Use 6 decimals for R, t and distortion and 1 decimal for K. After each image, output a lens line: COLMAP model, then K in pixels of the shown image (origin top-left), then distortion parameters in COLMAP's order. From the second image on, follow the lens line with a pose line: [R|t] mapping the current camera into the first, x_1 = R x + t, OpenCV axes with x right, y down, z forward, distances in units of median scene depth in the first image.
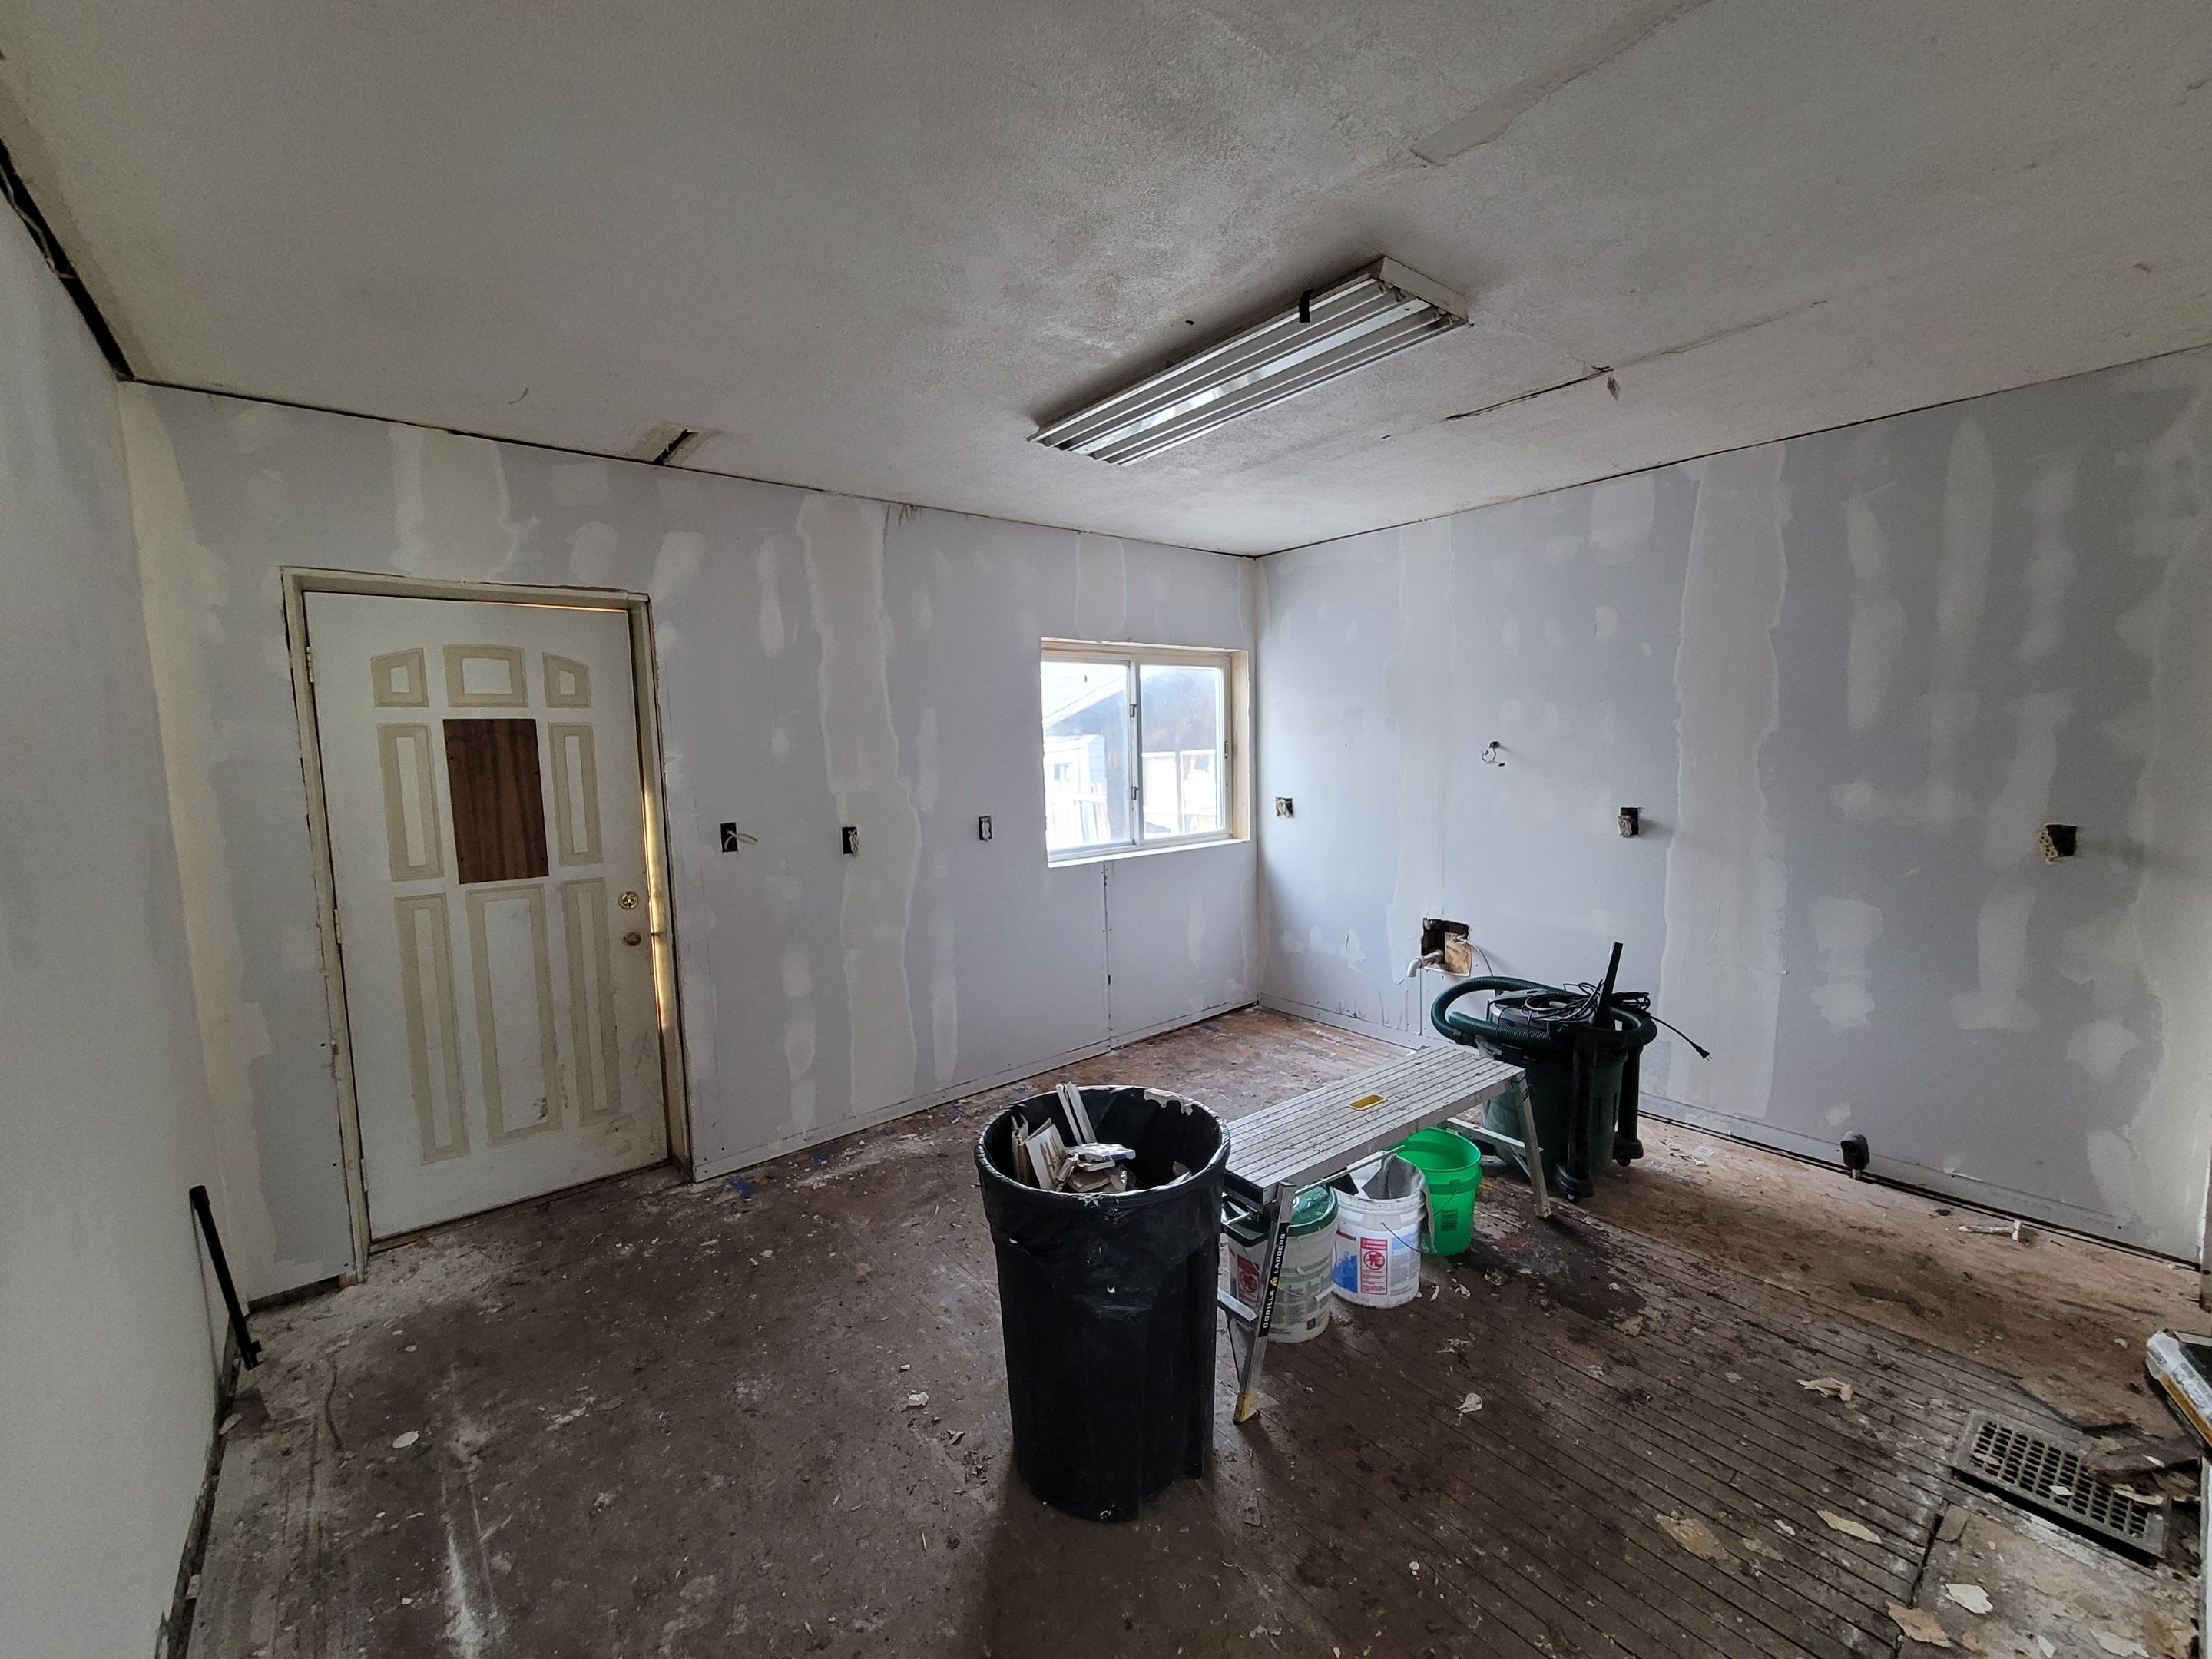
lens RADIAL K [[904.7, 0, 1108.2], [0, 904.7, 841.2], [0, 0, 1]] dist [0.006278, -0.002239]
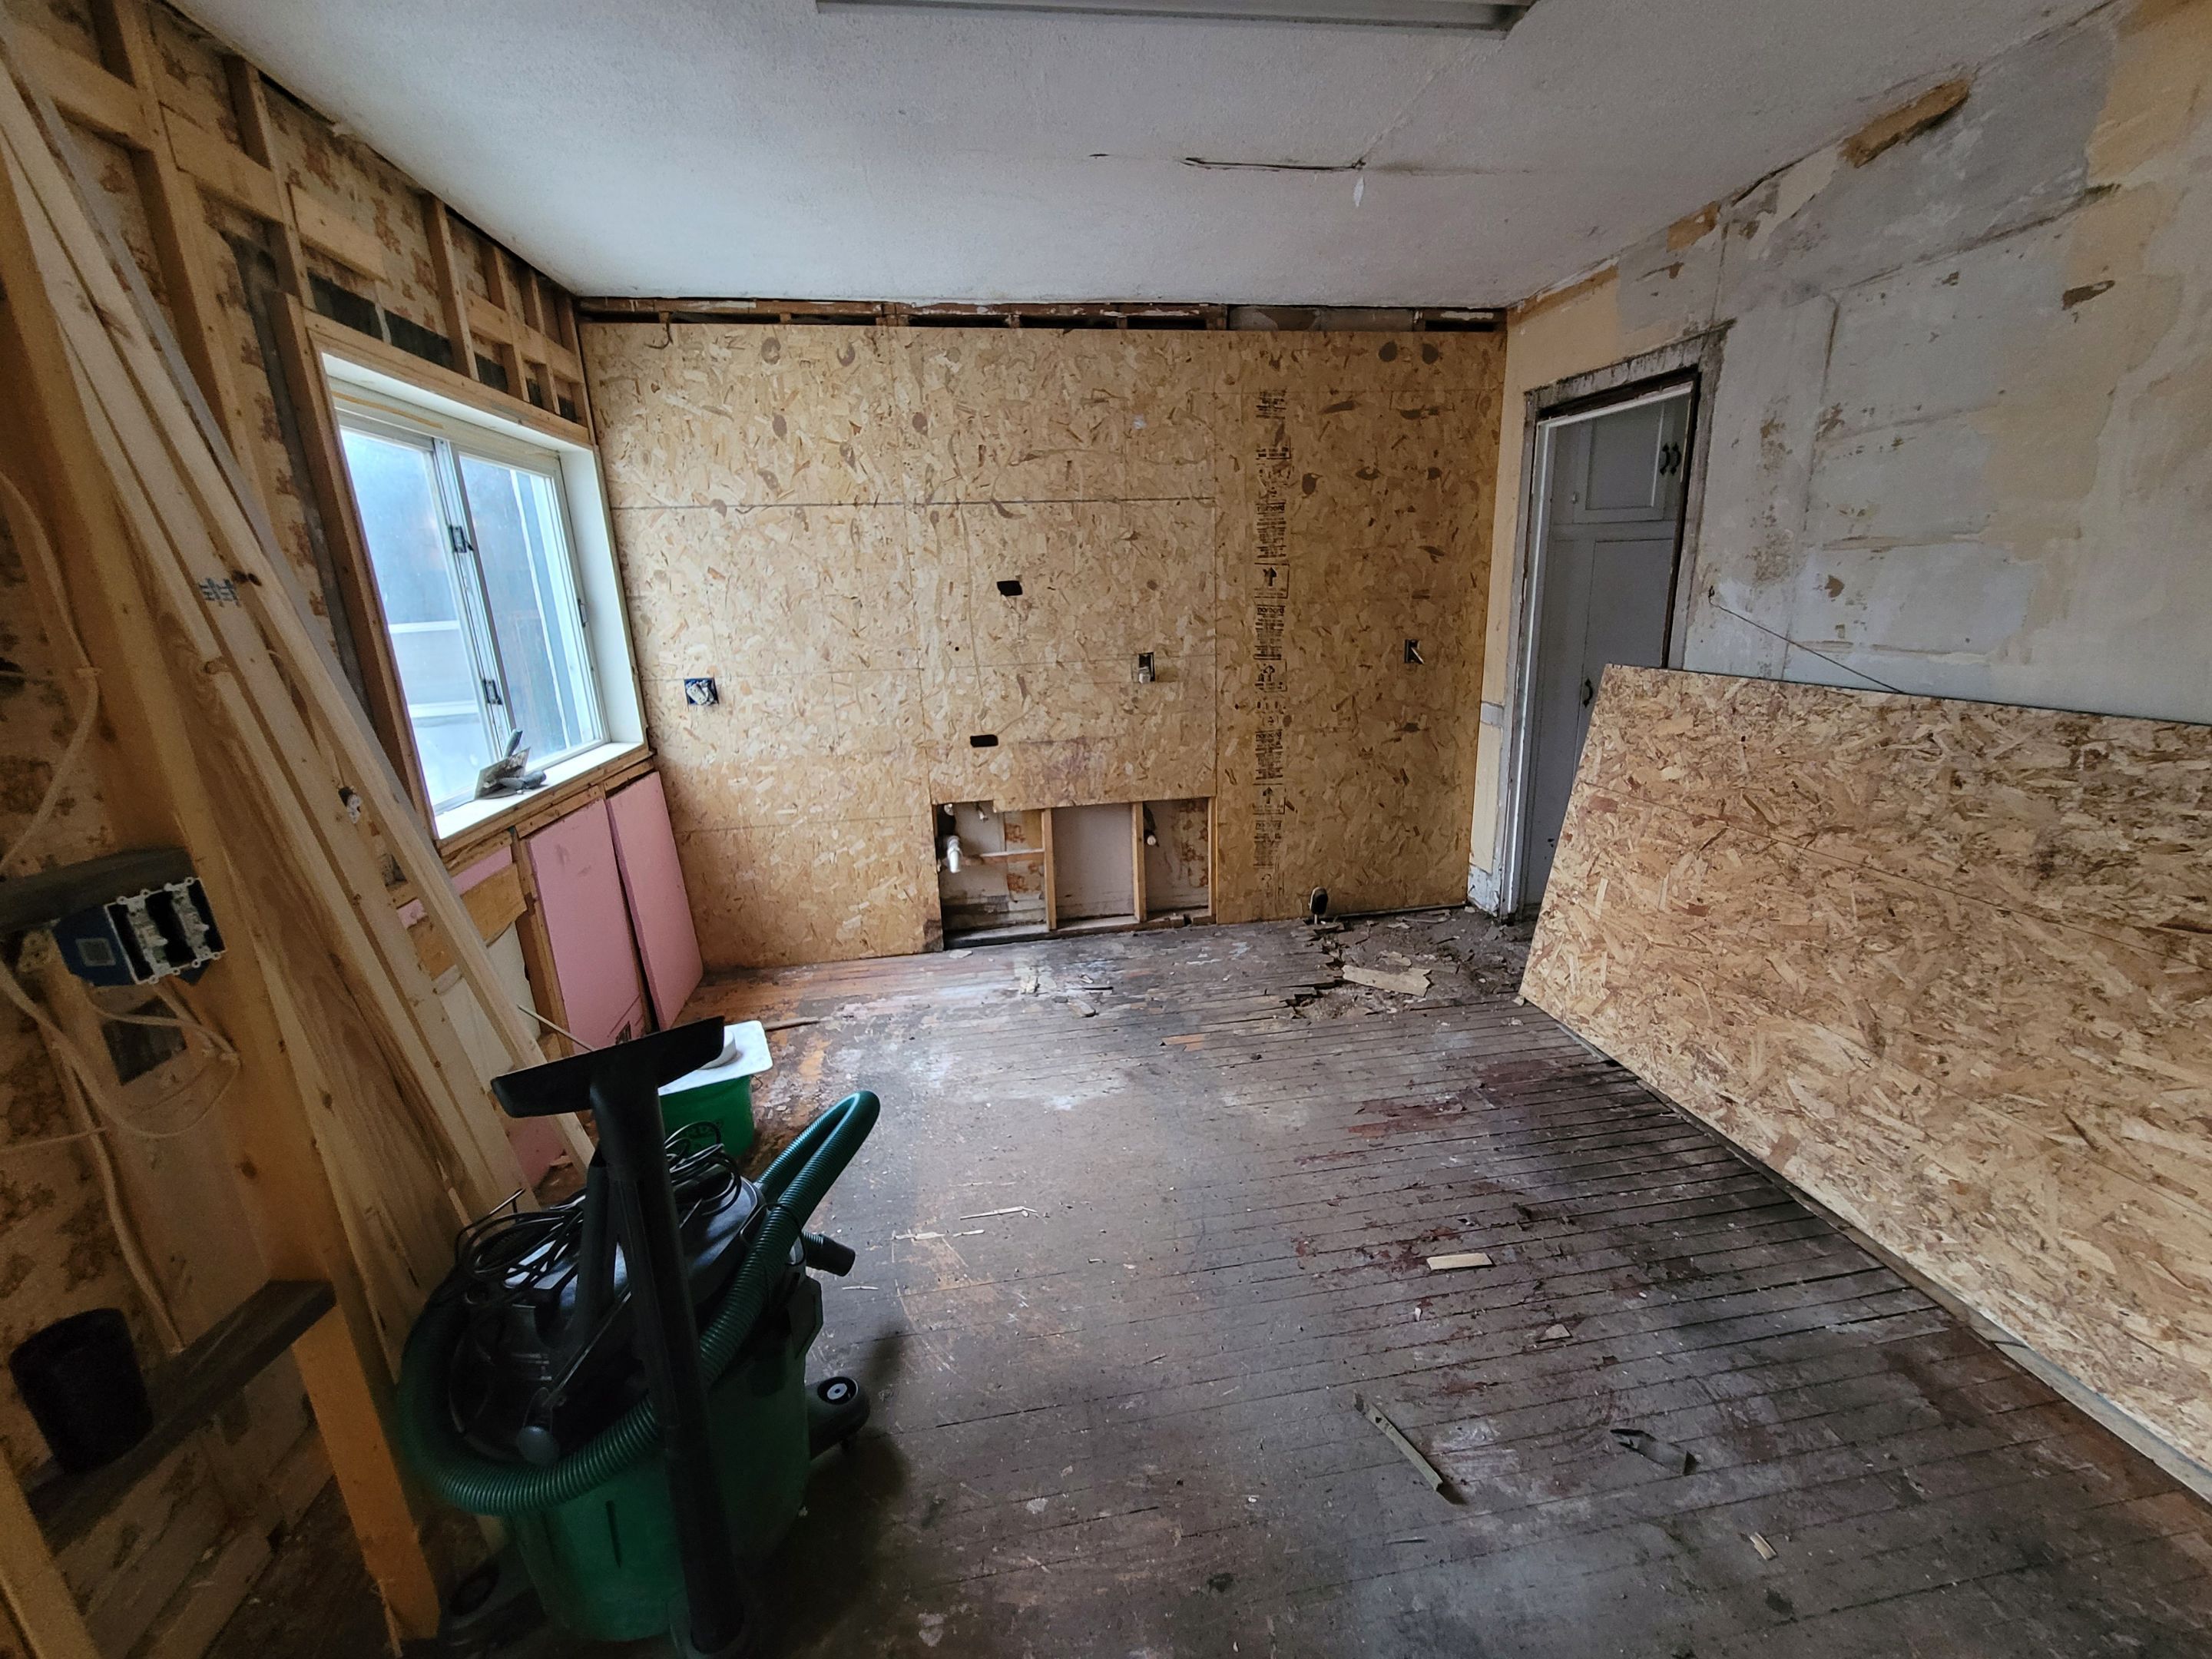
lens RADIAL K [[904.7, 0, 1112.0], [0, 904.7, 829.7], [0, 0, 1]] dist [0.006278, -0.002239]
pose [[0.501605, -0.214660, 0.838042, -0.365156], [0.122420, 0.976590, 0.176875, -0.028225], [-0.856391, 0.013872, 0.516141, 0.509834]]
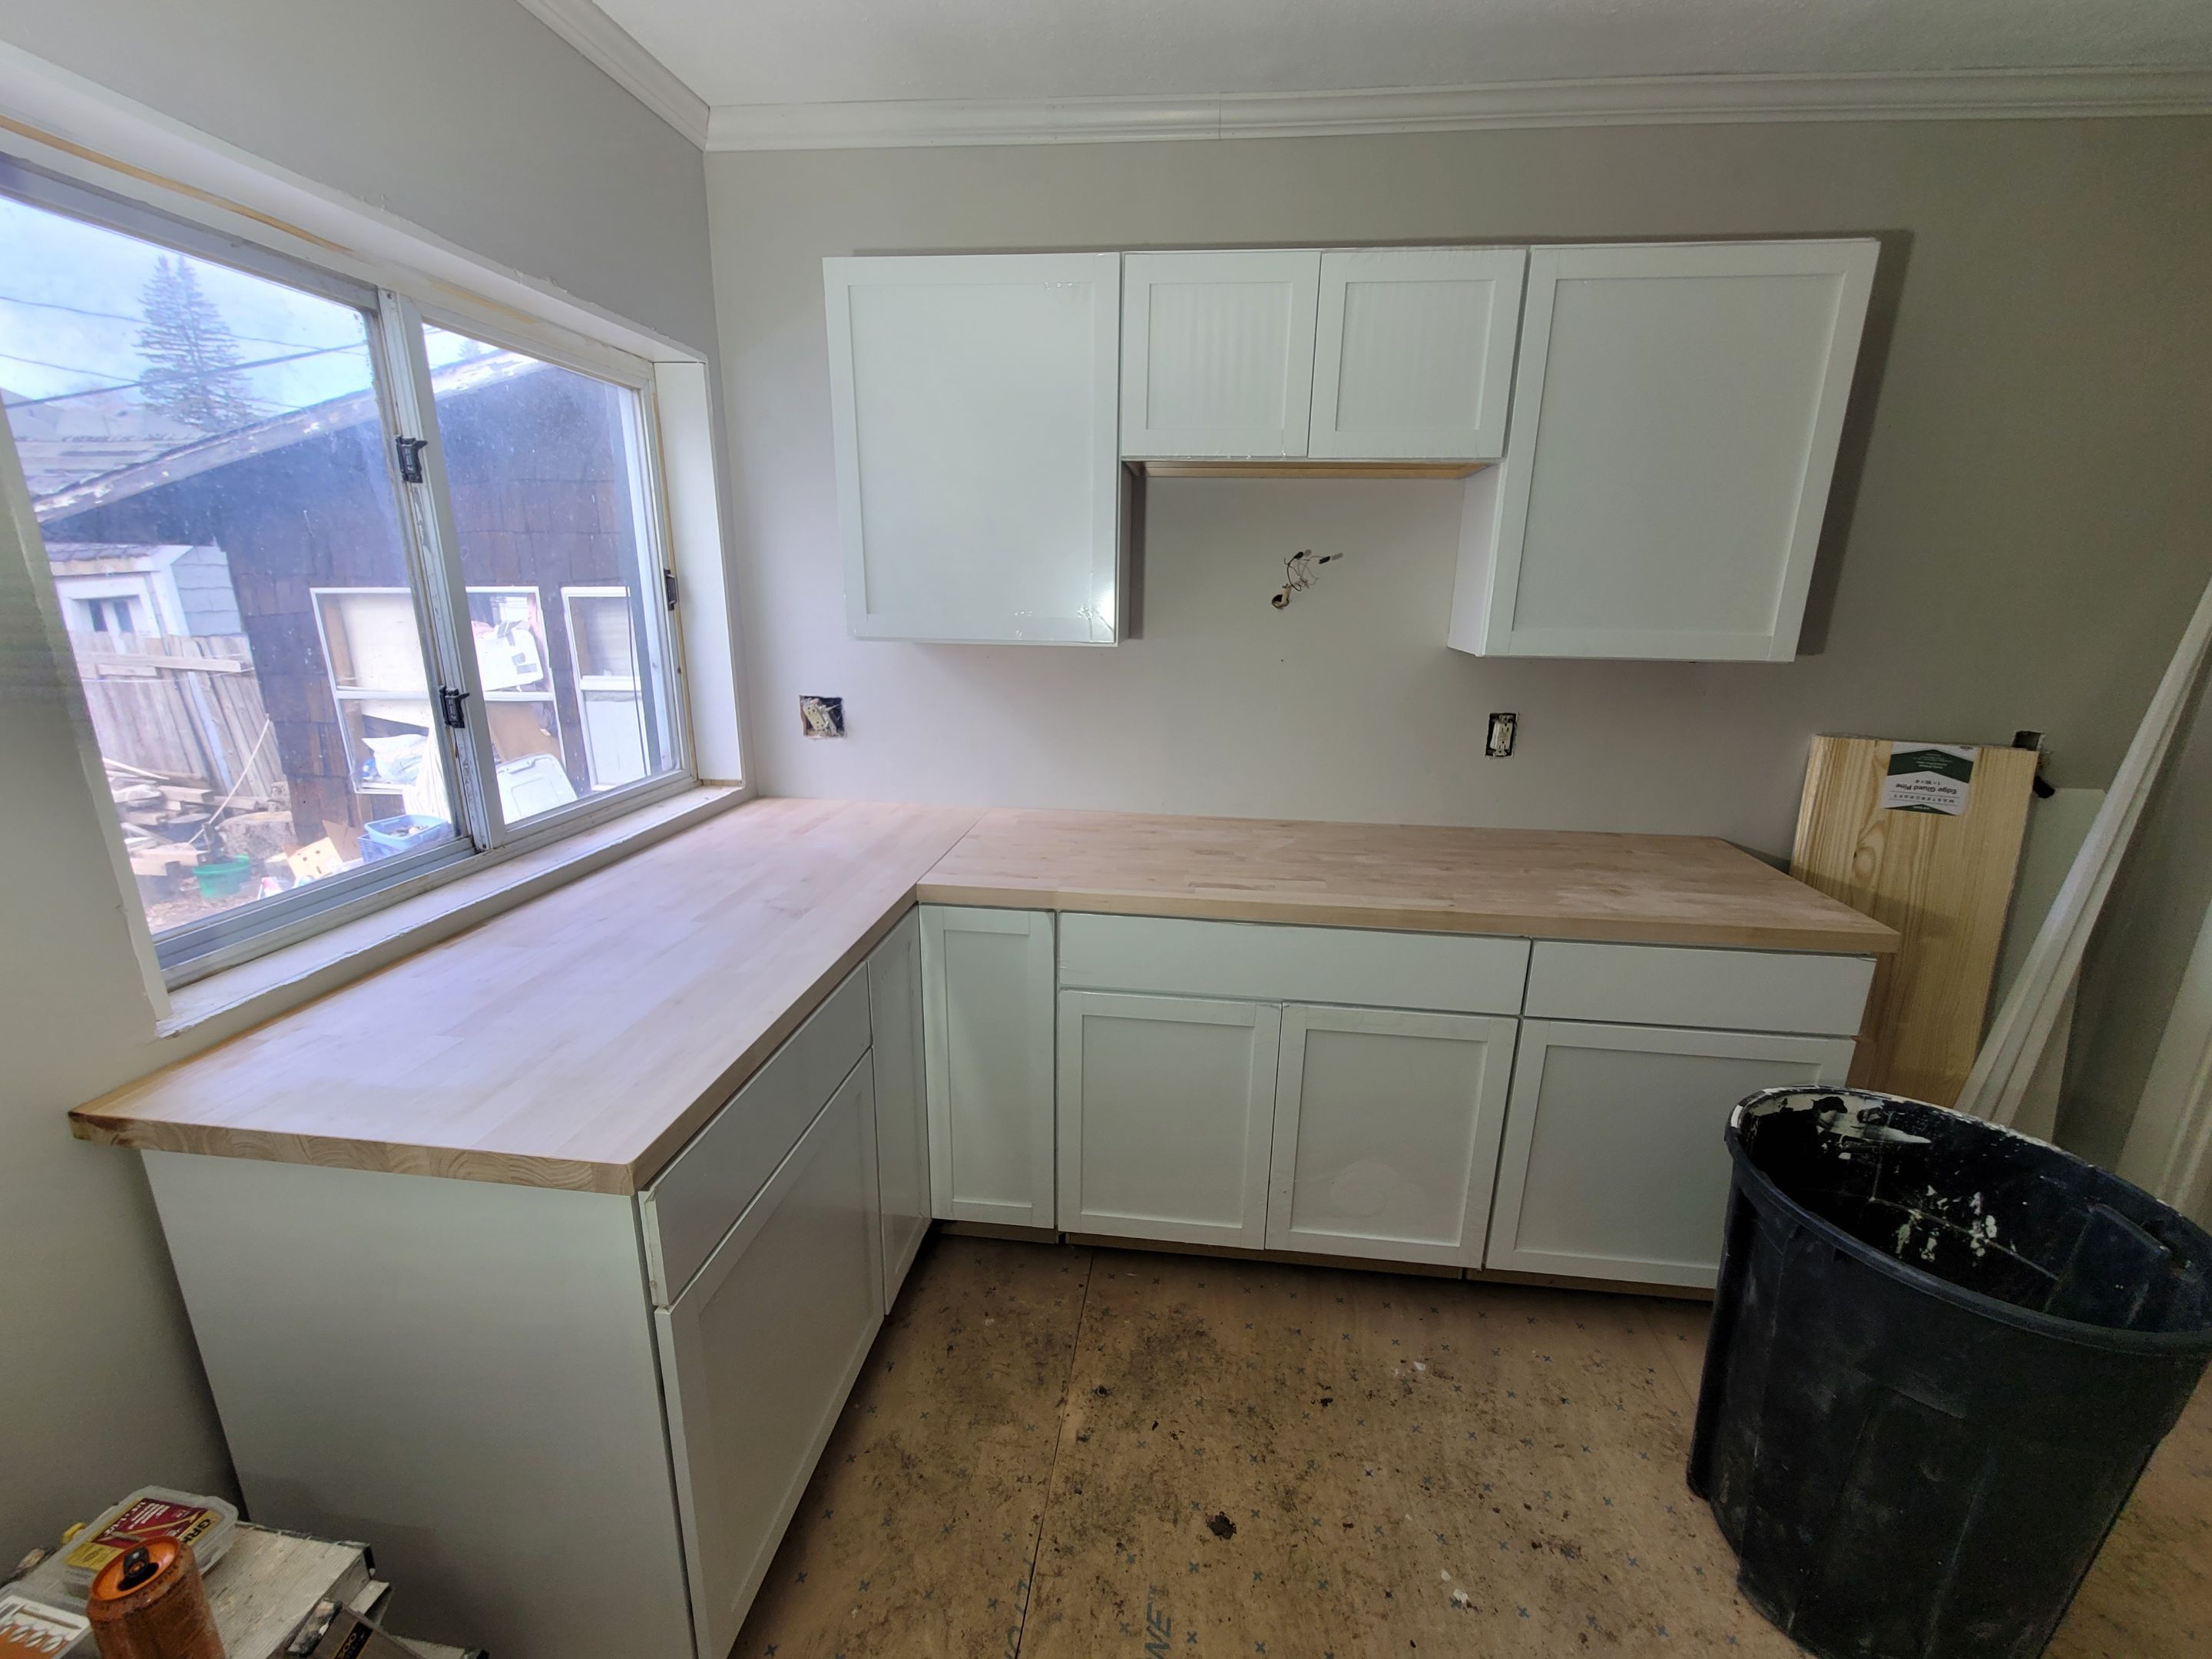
lens RADIAL K [[904.7, 0, 1126.6], [0, 904.7, 825.2], [0, 0, 1]] dist [0.006278, -0.002239]
pose [[0.712124, -0.145884, 0.686730, -0.046055], [0.041514, 0.985211, 0.166243, -0.077108], [-0.700825, -0.089877, 0.707648, 0.754051]]
